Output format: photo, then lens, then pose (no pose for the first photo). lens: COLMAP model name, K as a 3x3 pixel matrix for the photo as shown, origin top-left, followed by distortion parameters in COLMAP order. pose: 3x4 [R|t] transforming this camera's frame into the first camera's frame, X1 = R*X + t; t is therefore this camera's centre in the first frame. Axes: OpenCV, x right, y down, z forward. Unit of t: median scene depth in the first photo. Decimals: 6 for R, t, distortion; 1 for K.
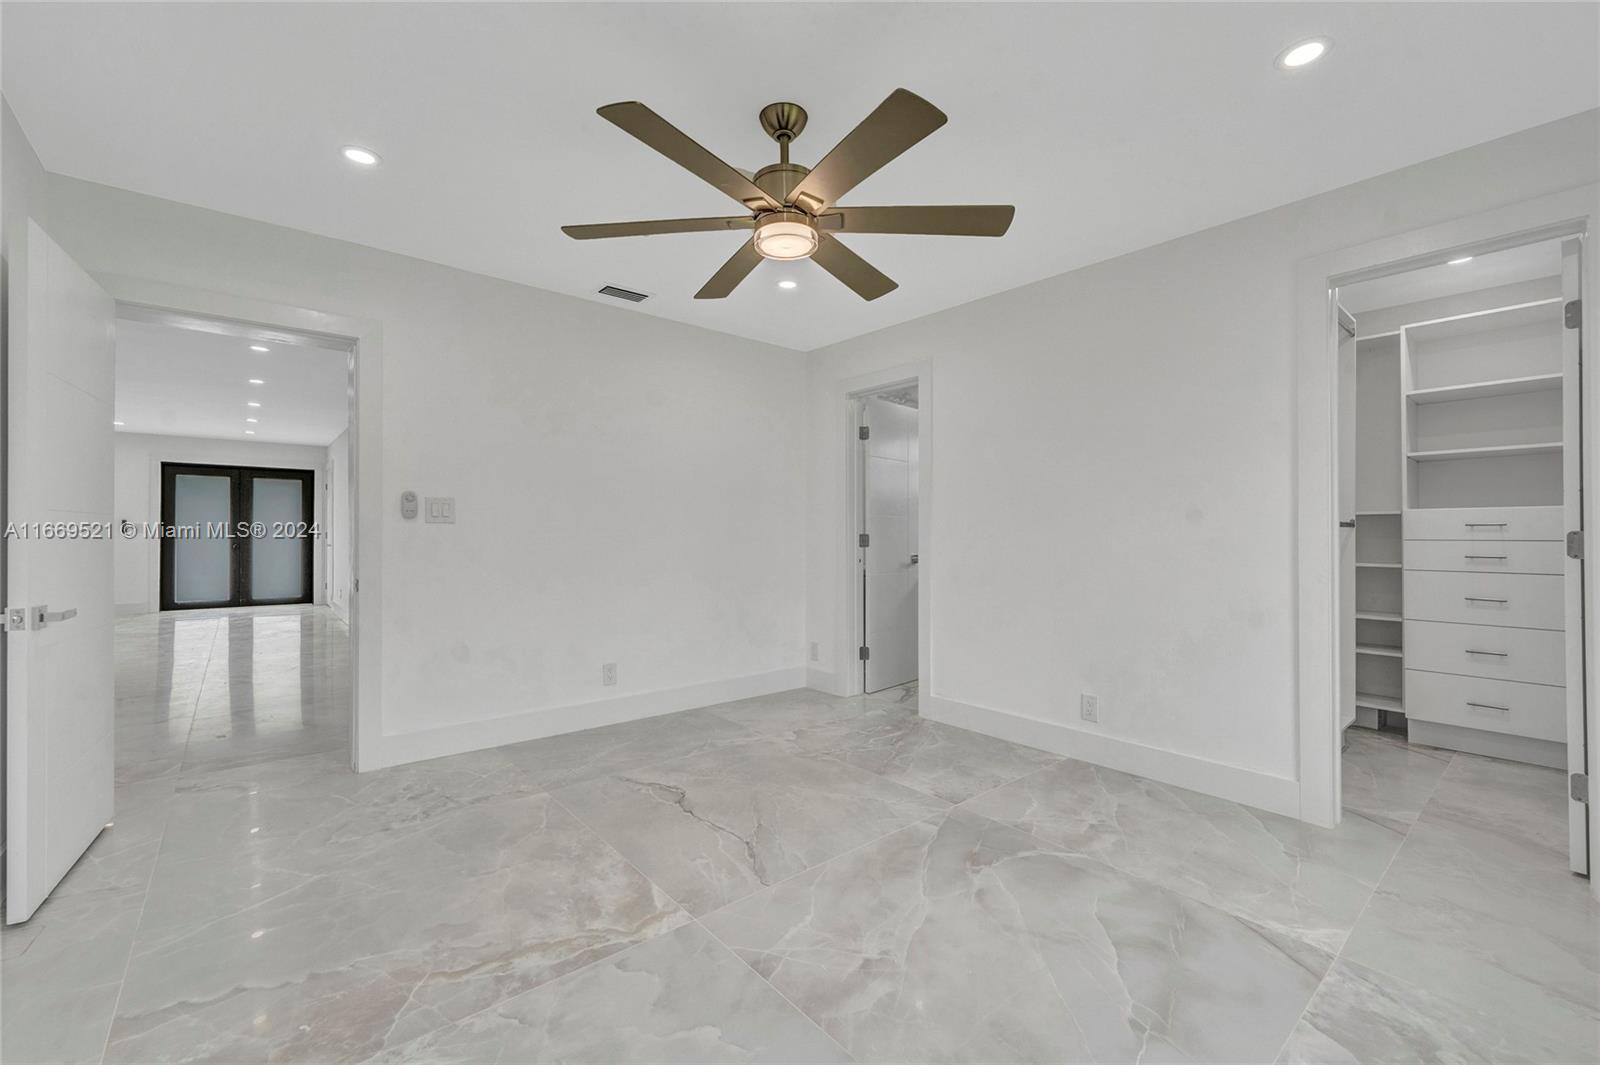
lens RADIAL K [[670.6, 0, 796.7], [0, 670.6, 526.0], [0, 0, 1]] dist [0.001070, -0.000596]
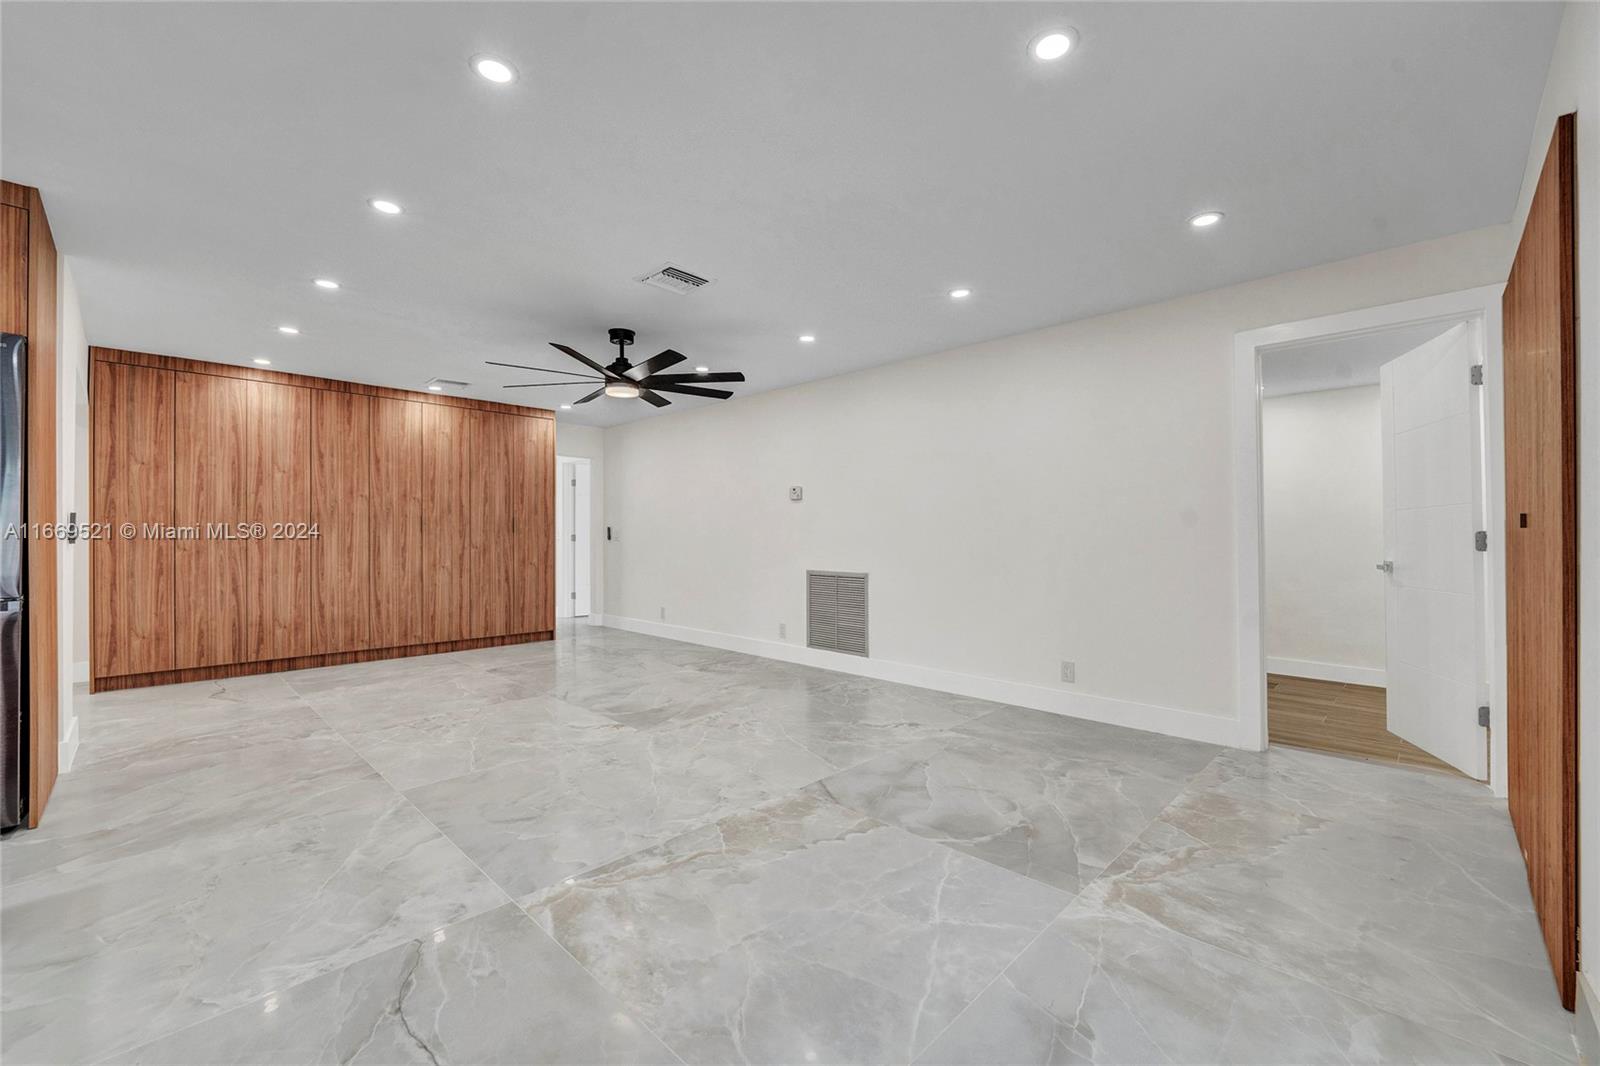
lens RADIAL K [[651.0, 0, 797.8], [0, 651.0, 534.3], [0, 0, 1]] dist [-0.011394, -0.000681]
pose [[-0.994270, 0.000498, -0.106893, -0.440939], [0.001566, 0.999950, -0.009901, 0.014014], [0.106883, -0.010012, -0.994221, 1.866746]]
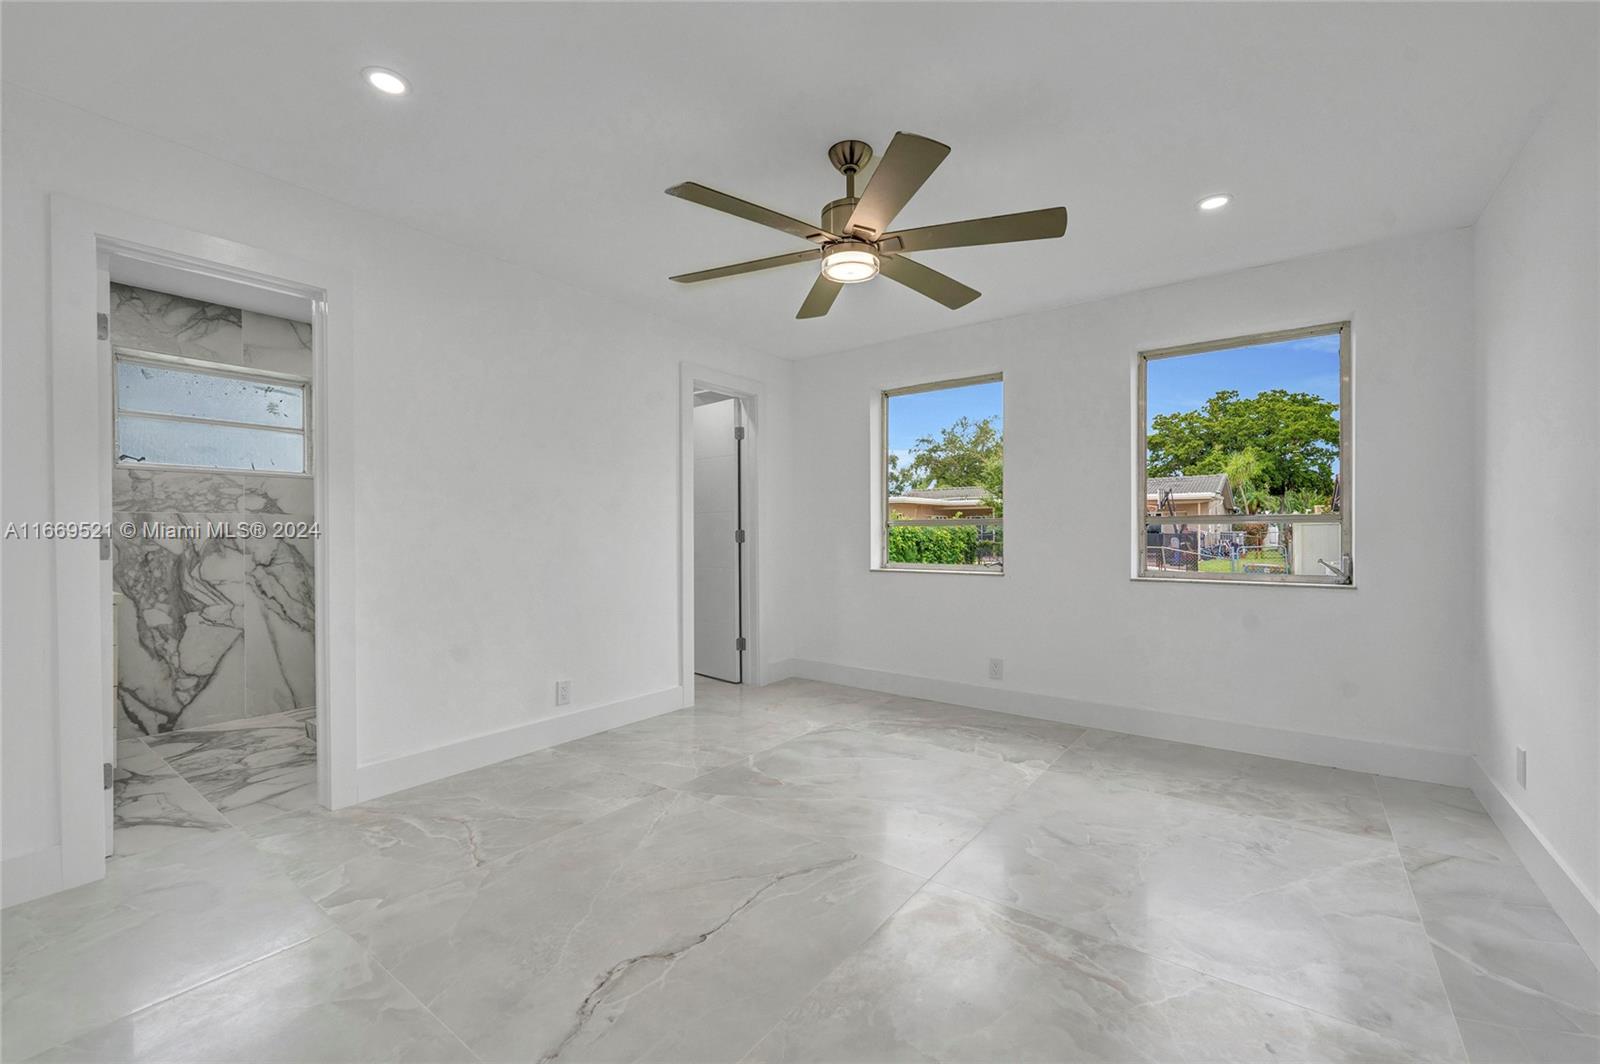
lens RADIAL K [[669.9, 0, 799.8], [0, 669.9, 534.9], [0, 0, 1]] dist [-0.002031, 0.000074]
pose [[-0.243238, -0.005011, 0.969954, -1.050170], [-0.008579, 0.999959, 0.003014, 0.012935], [-0.969929, -0.007588, -0.243271, 1.328965]]
